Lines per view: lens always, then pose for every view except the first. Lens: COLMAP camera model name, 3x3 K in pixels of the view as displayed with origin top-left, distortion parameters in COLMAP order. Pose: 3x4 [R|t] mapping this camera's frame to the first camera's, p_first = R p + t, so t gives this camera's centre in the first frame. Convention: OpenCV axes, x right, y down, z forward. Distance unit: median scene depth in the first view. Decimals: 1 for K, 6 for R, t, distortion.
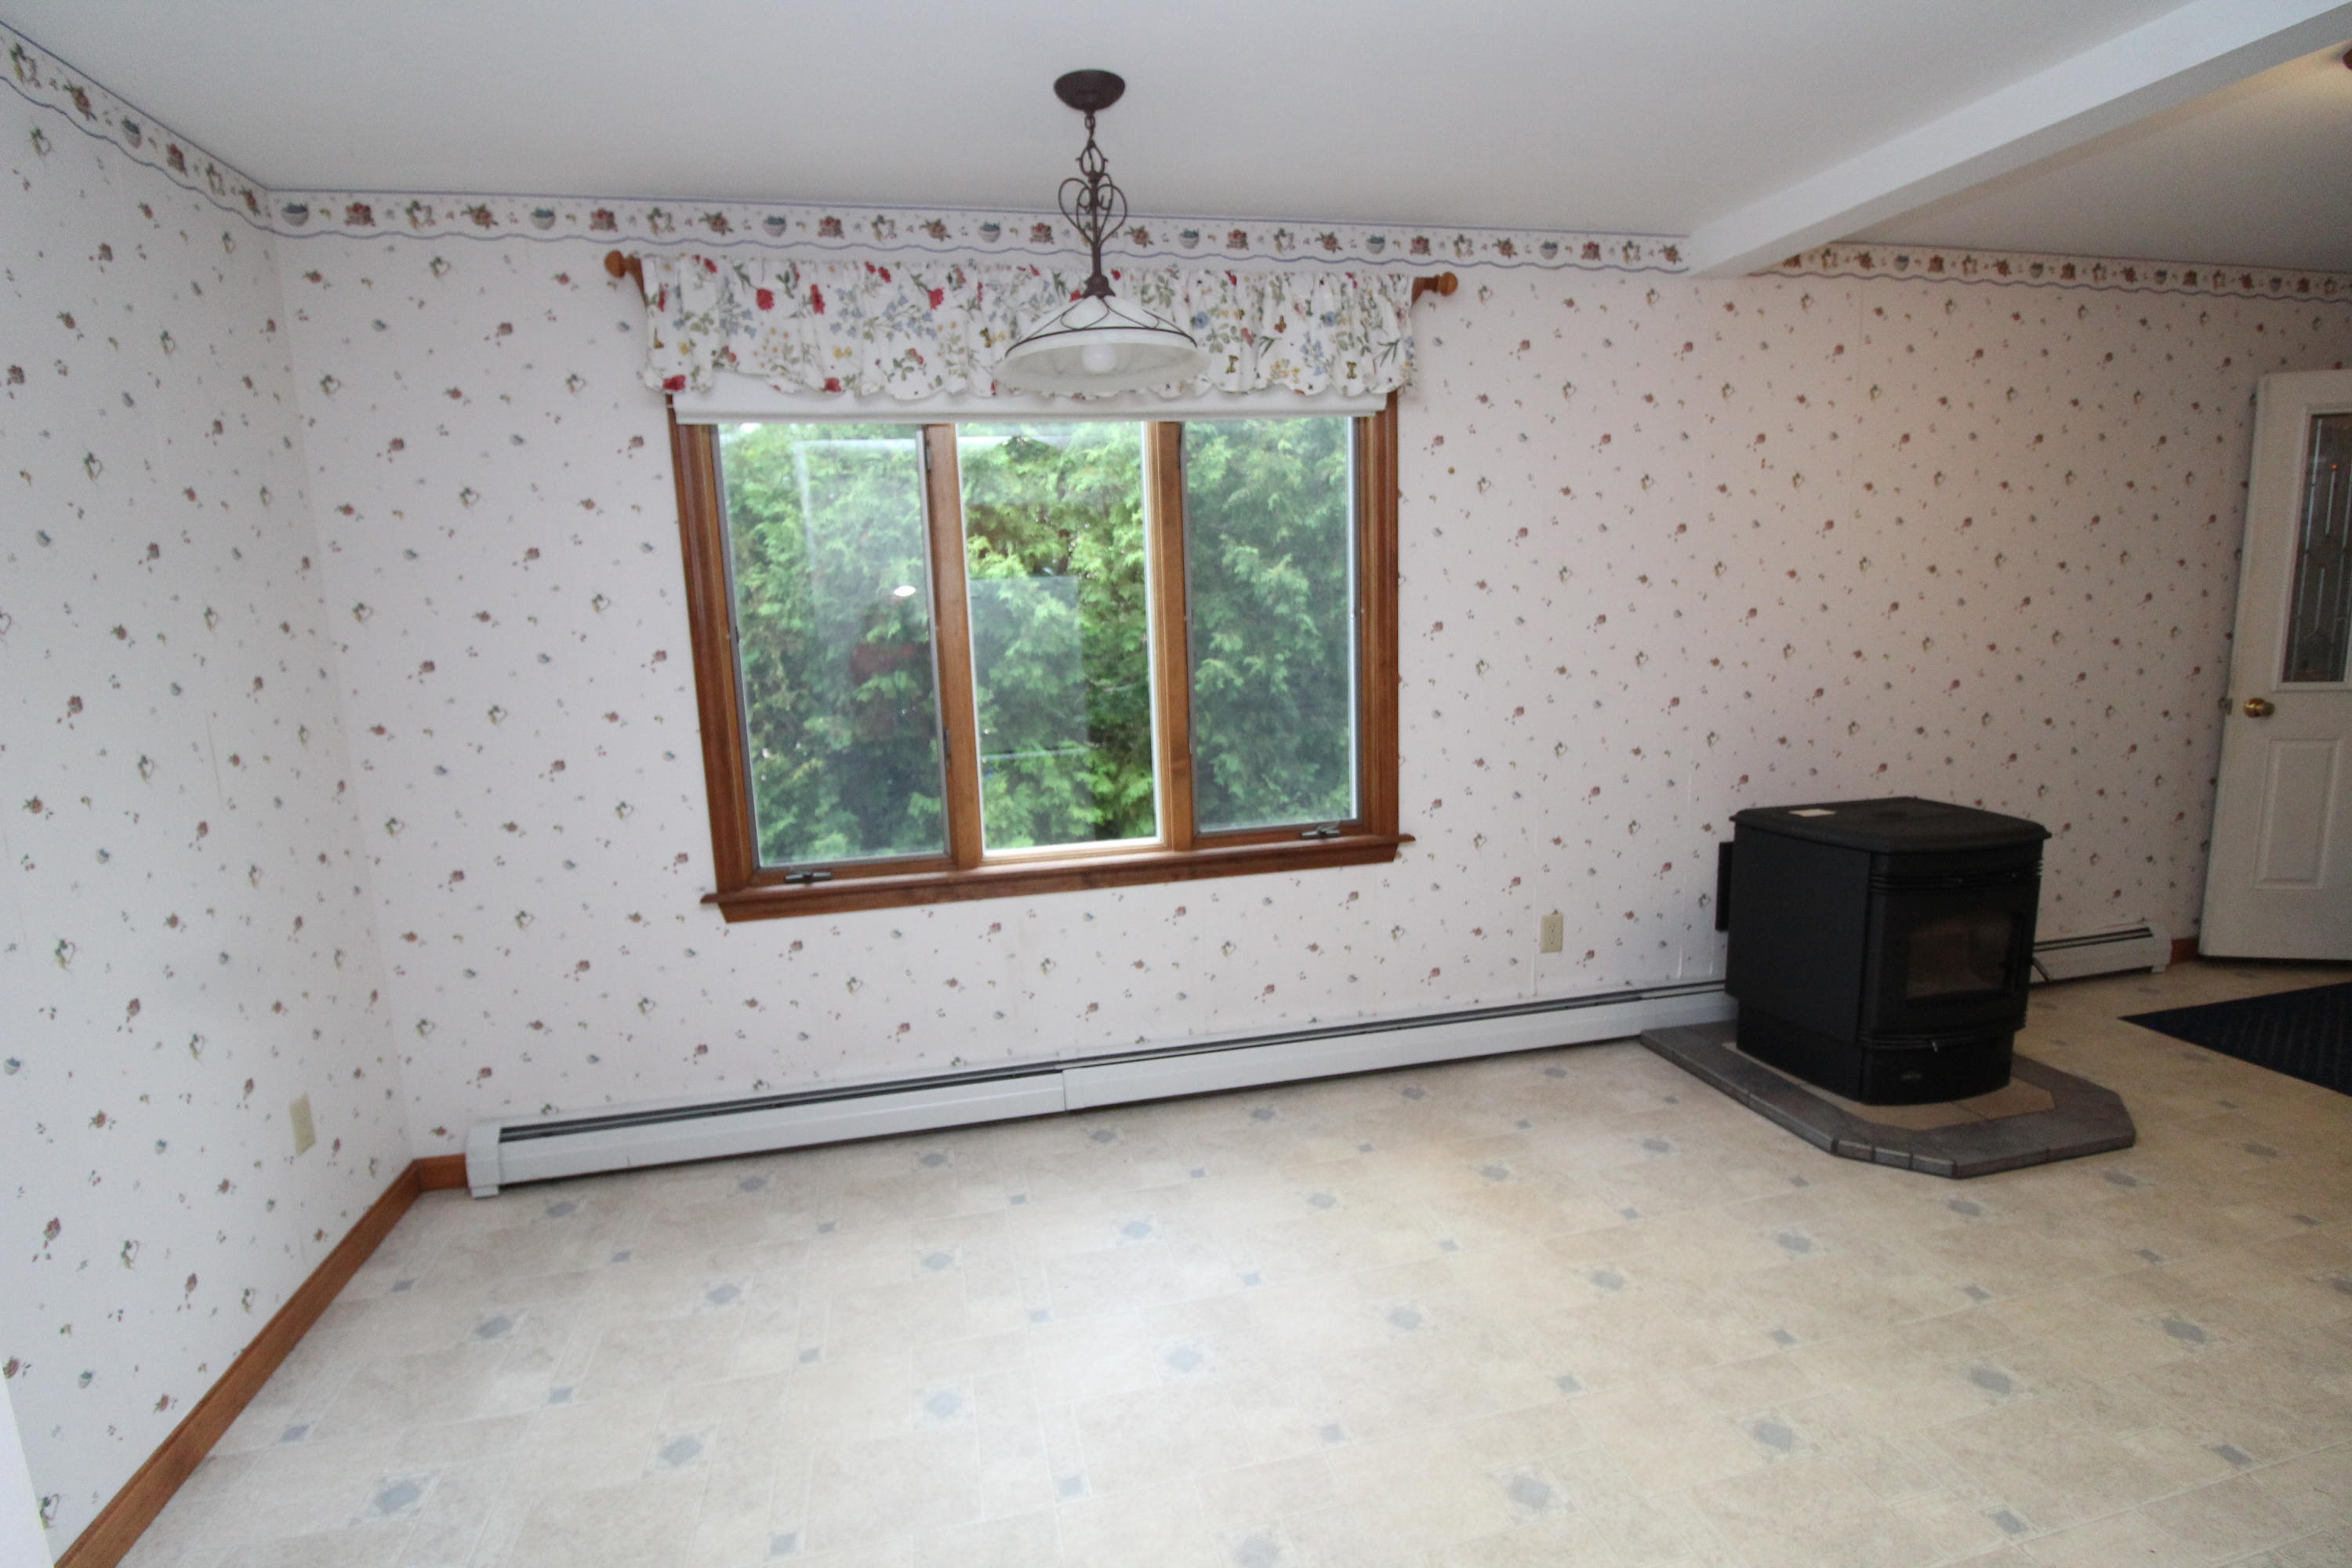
lens RADIAL K [[1085.3, 0, 1157.4], [0, 1085.3, 785.5], [0, 0, 1]] dist [0.003027, -0.002118]
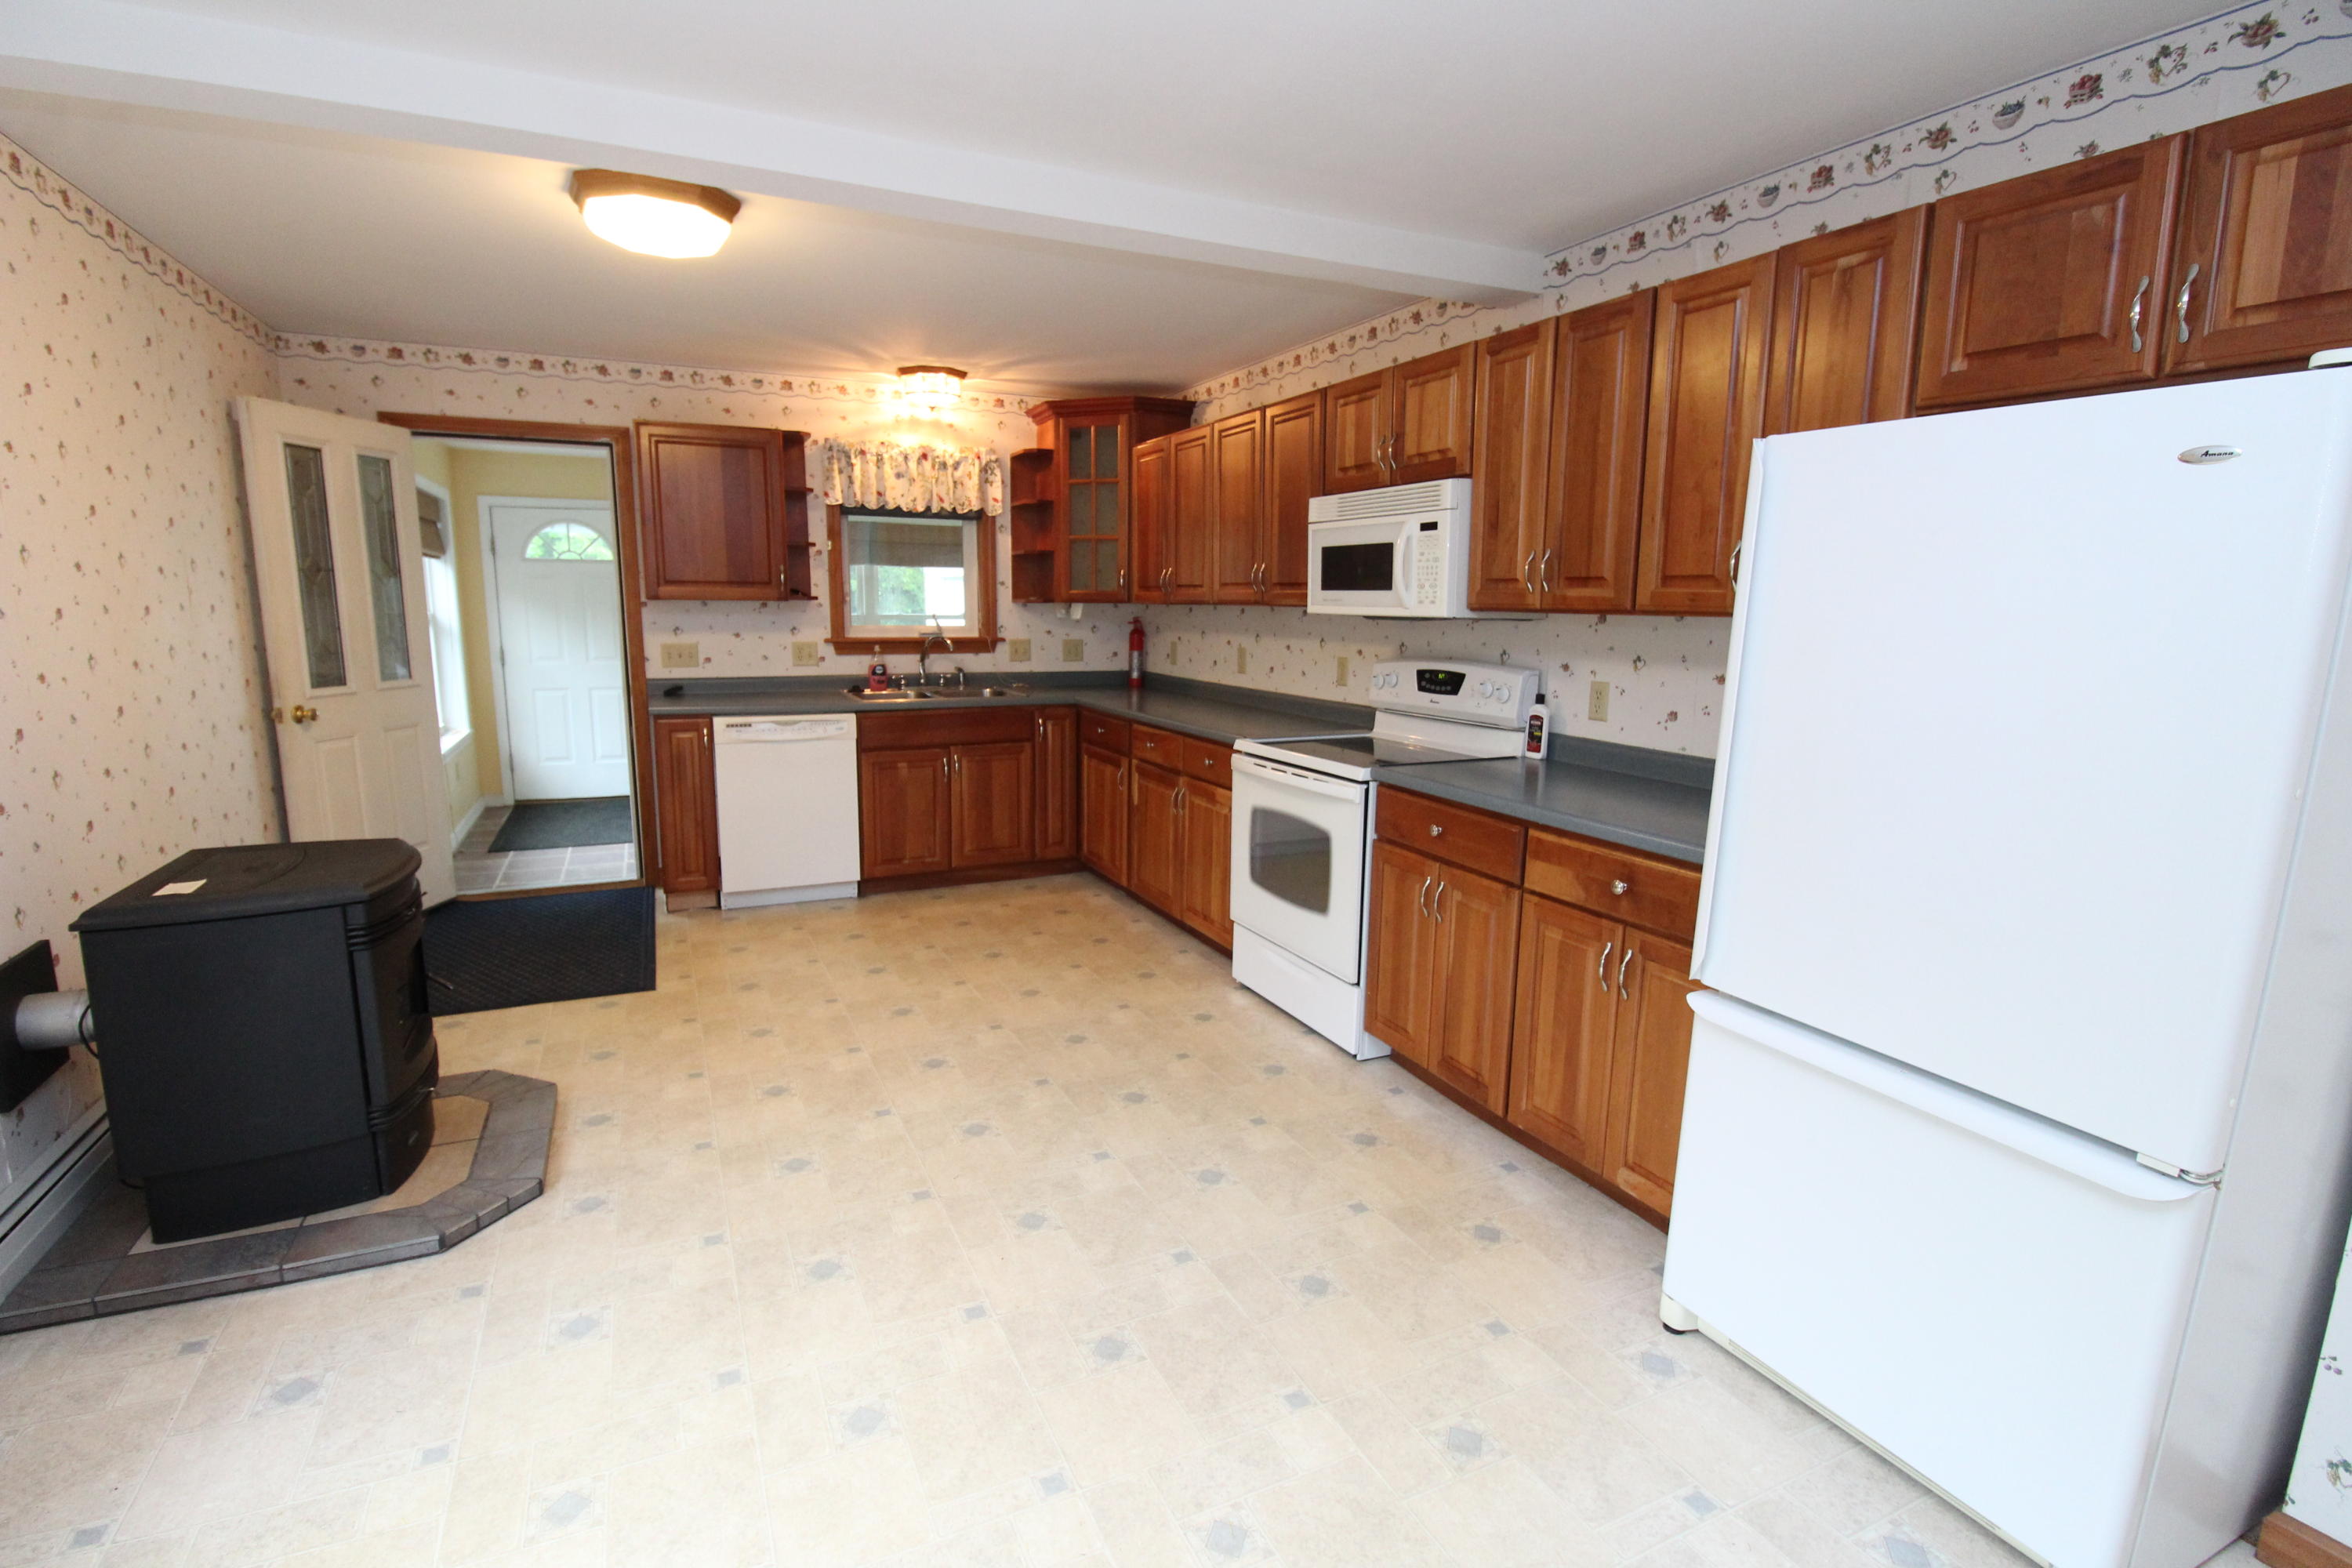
lens RADIAL K [[1085.3, 0, 1150.9], [0, 1085.3, 767.2], [0, 0, 1]] dist [0.003027, -0.002118]
pose [[-0.187073, -0.118390, 0.975186, -0.272902], [0.152561, 0.977165, 0.147897, -0.074147], [-0.970427, 0.176443, -0.164739, 0.543055]]
